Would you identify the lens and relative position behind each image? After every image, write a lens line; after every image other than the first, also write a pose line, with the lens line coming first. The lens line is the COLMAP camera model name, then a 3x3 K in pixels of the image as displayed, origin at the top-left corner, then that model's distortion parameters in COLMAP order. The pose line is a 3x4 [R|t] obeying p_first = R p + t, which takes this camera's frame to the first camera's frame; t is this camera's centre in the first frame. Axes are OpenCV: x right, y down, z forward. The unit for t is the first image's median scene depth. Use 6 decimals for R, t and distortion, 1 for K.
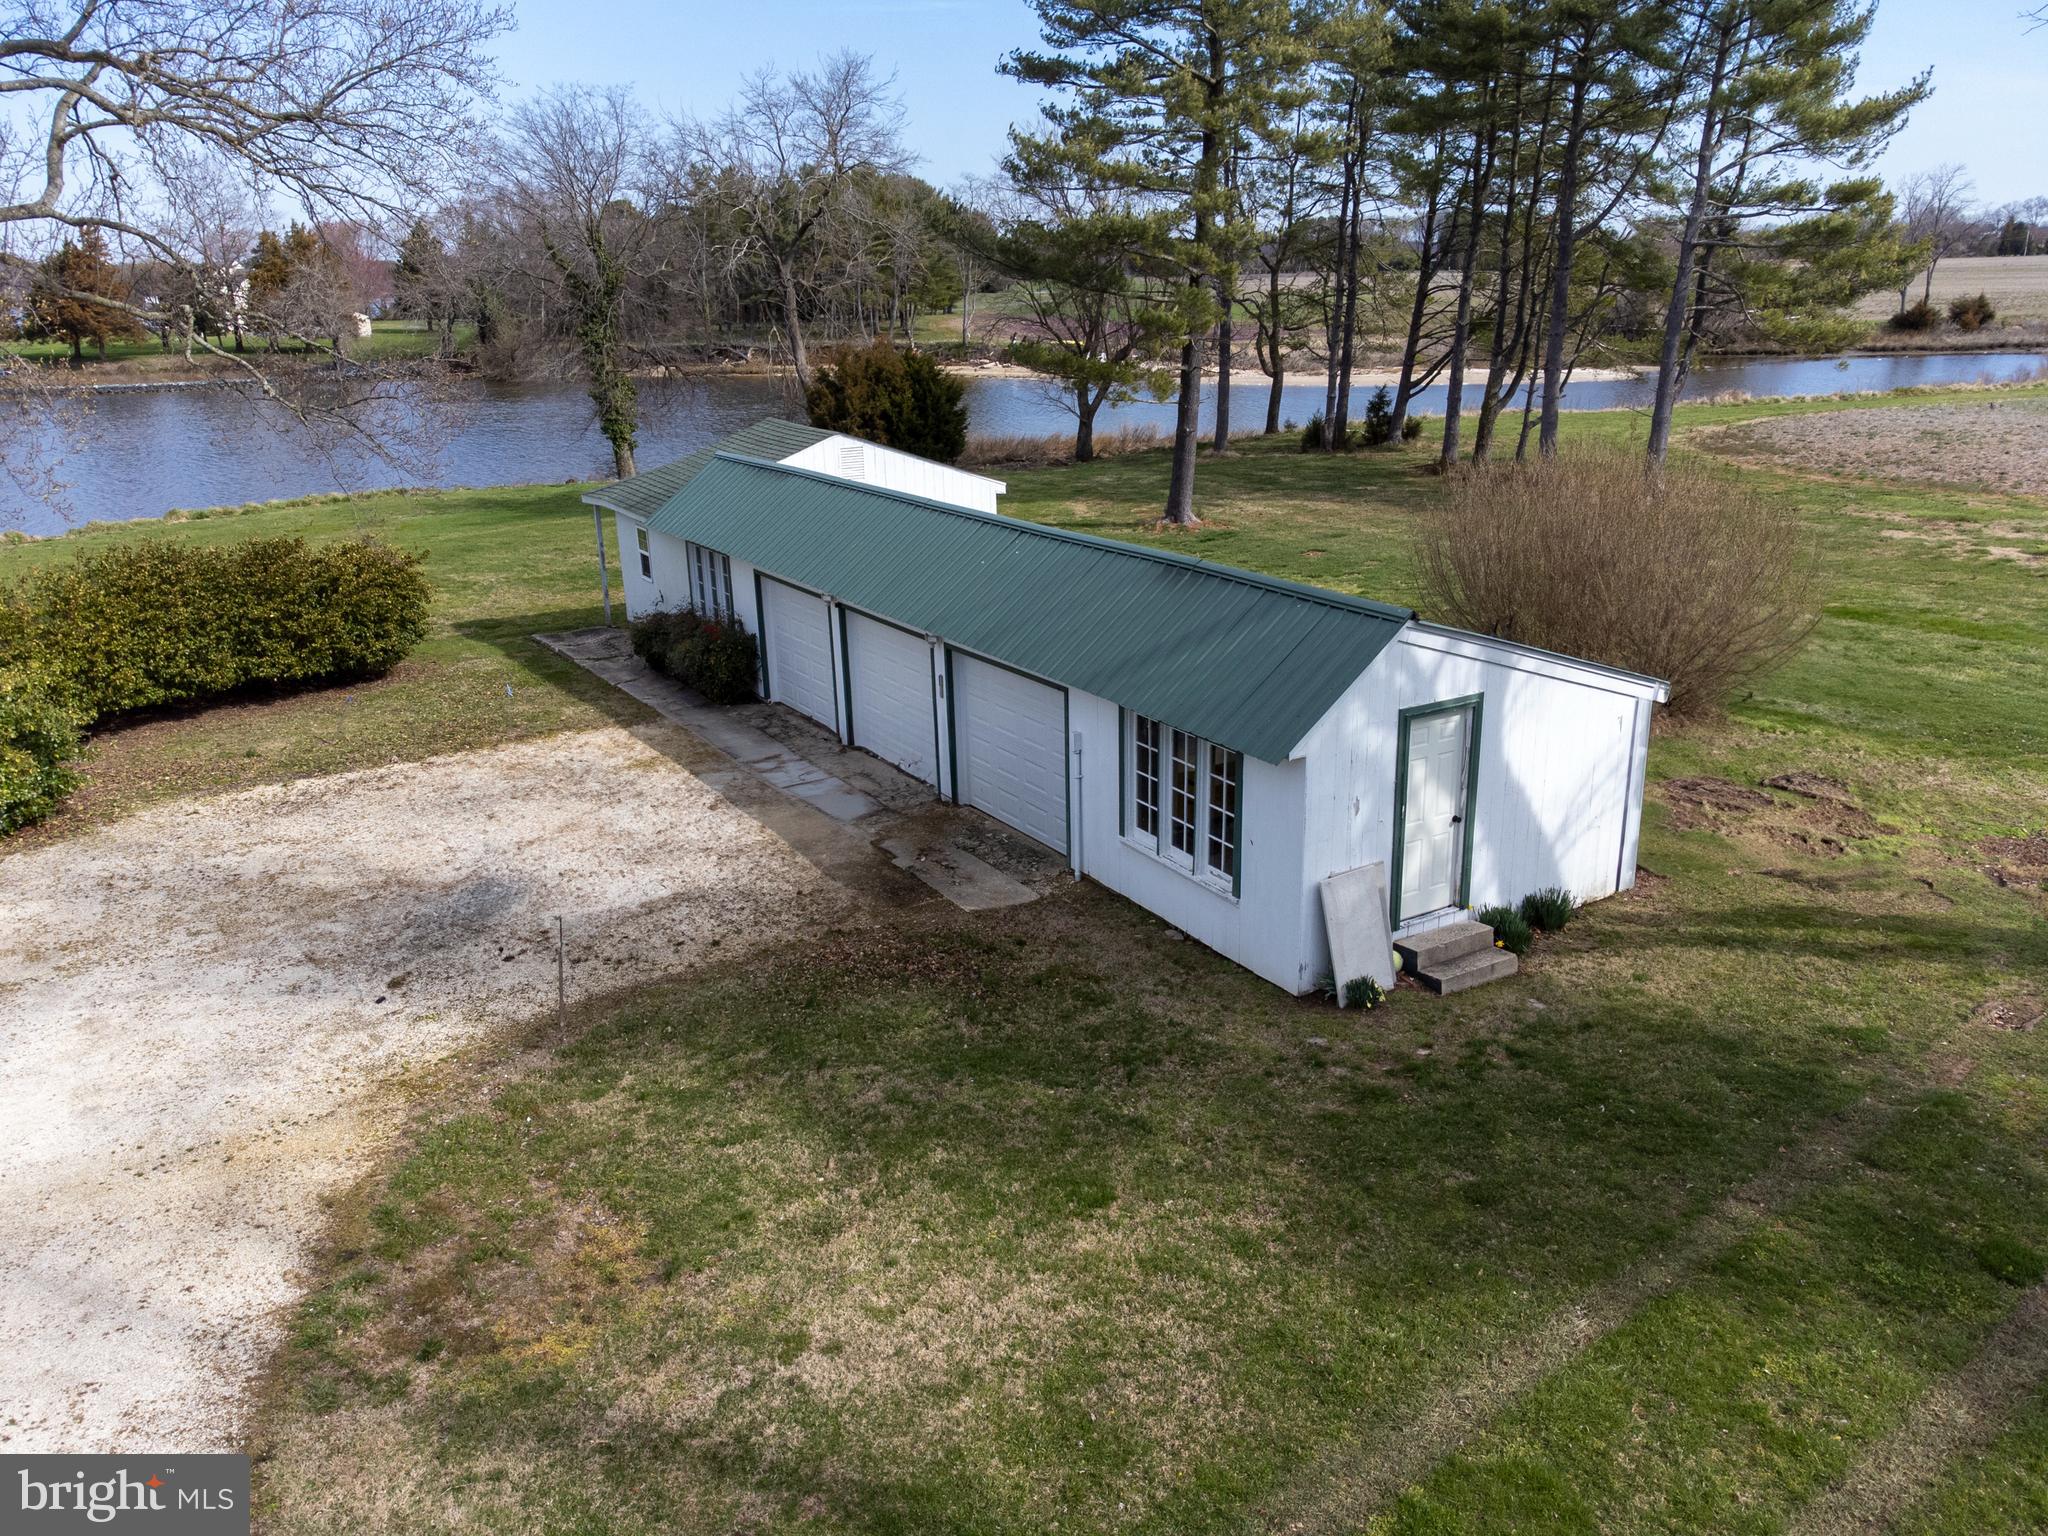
lens RADIAL K [[1526.6, 0, 1031.4], [0, 1526.6, 769.5], [0, 0, 1]] dist [0.023862, -0.004248]
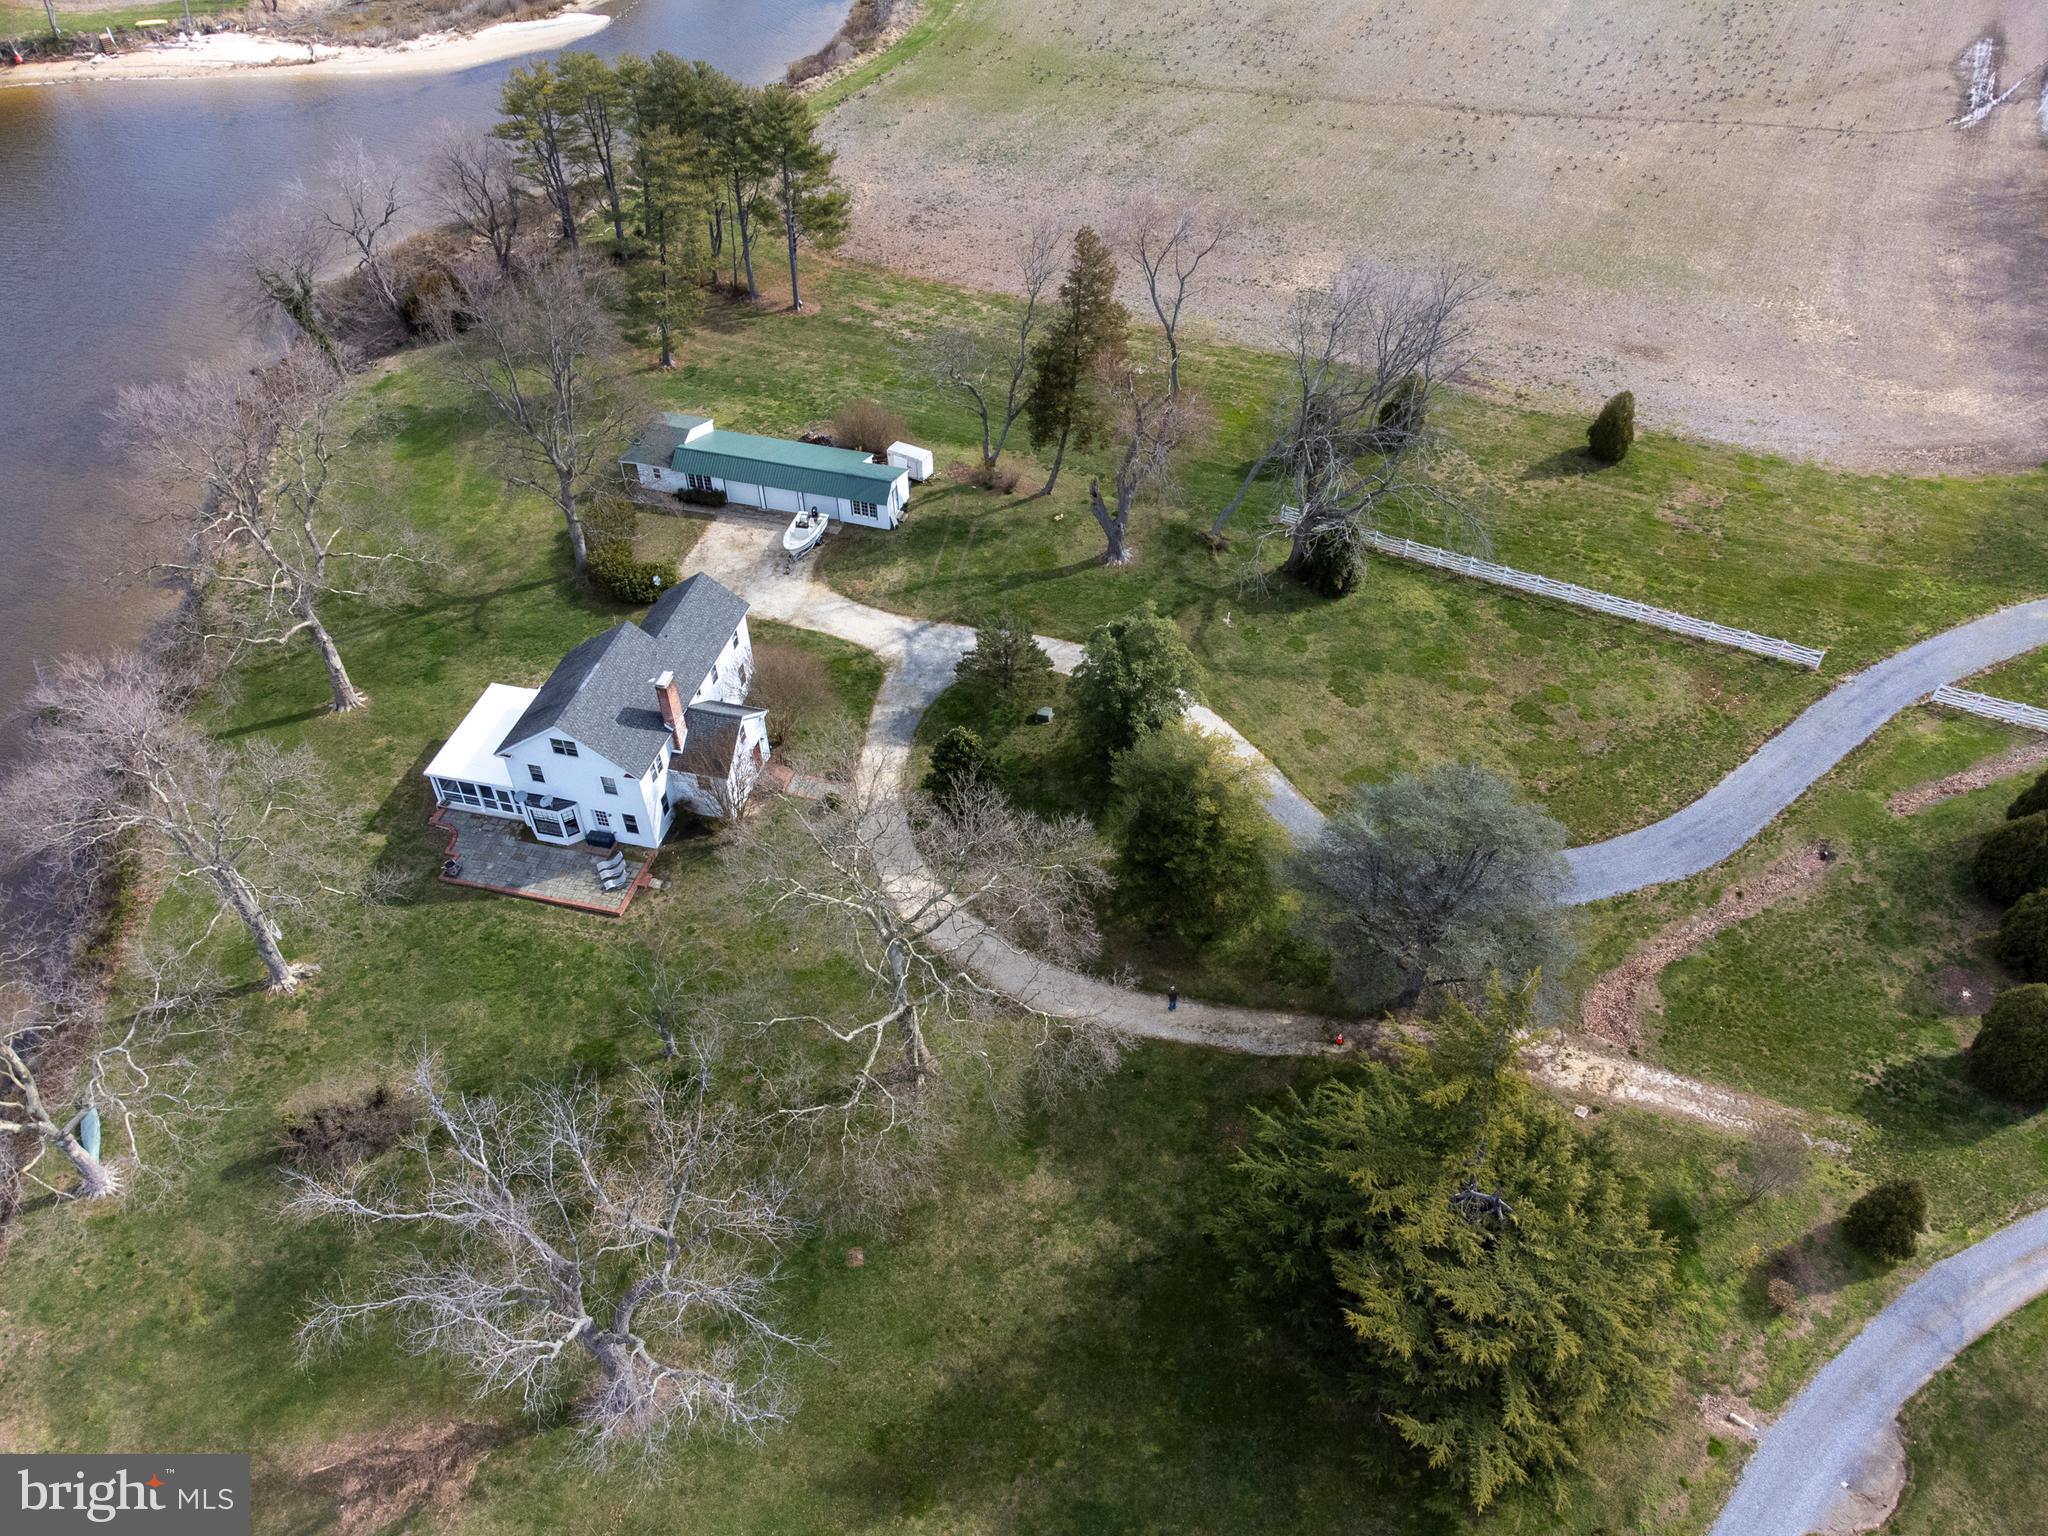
lens RADIAL K [[1526.6, 0, 1028.3], [0, 1526.6, 775.1], [0, 0, 1]] dist [0.023862, -0.004248]
pose [[0.740250, -0.454596, 0.495351, -3.510565], [0.200490, 0.852500, 0.482749, -2.262148], [-0.641743, -0.258042, 0.722205, -5.099624]]
